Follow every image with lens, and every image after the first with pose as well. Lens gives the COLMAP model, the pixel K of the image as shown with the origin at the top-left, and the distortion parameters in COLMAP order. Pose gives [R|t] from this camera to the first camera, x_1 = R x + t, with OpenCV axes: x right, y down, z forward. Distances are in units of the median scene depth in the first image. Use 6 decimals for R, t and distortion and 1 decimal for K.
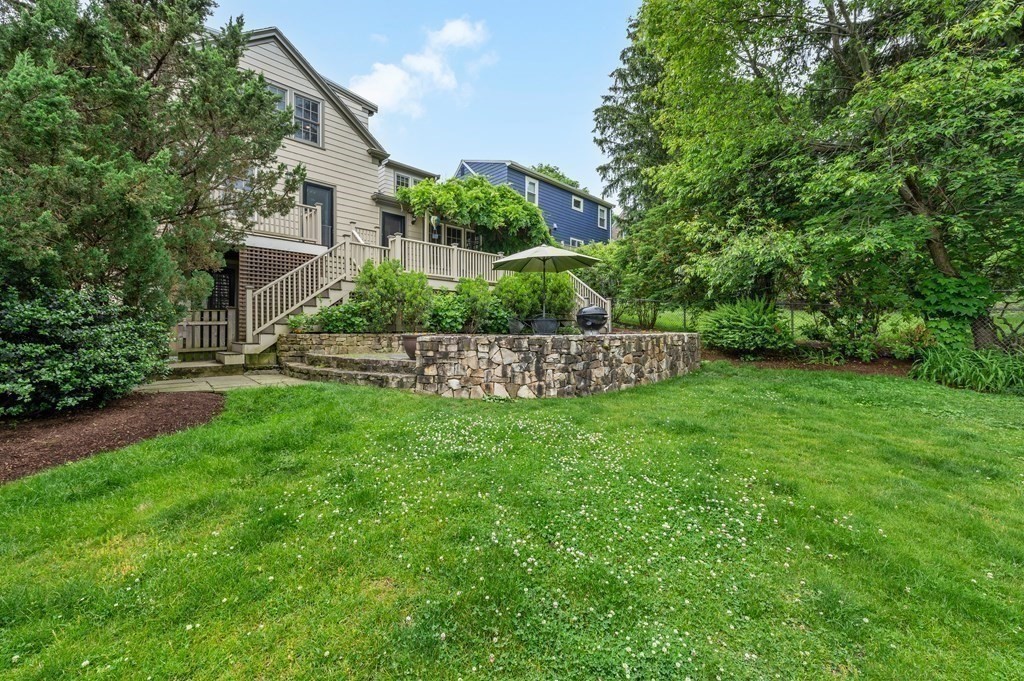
lens RADIAL K [[405.1, 0, 512.2], [0, 405.1, 335.5], [0, 0, 1]] dist [-0.000412, -0.000294]
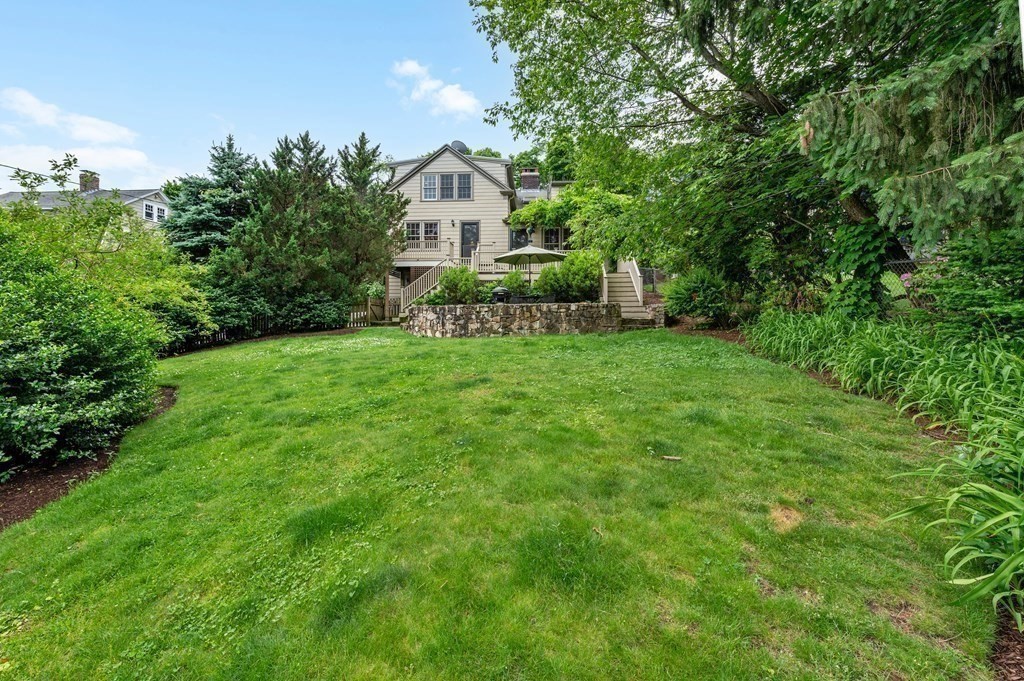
lens RADIAL K [[405.1, 0, 511.5], [0, 405.1, 340.5], [0, 0, 1]] dist [-0.000412, -0.000294]
pose [[0.671008, 0.042132, -0.740252, 1.630039], [-0.005721, 0.998649, 0.051652, 0.062377], [0.741428, -0.030424, 0.670342, -0.052837]]
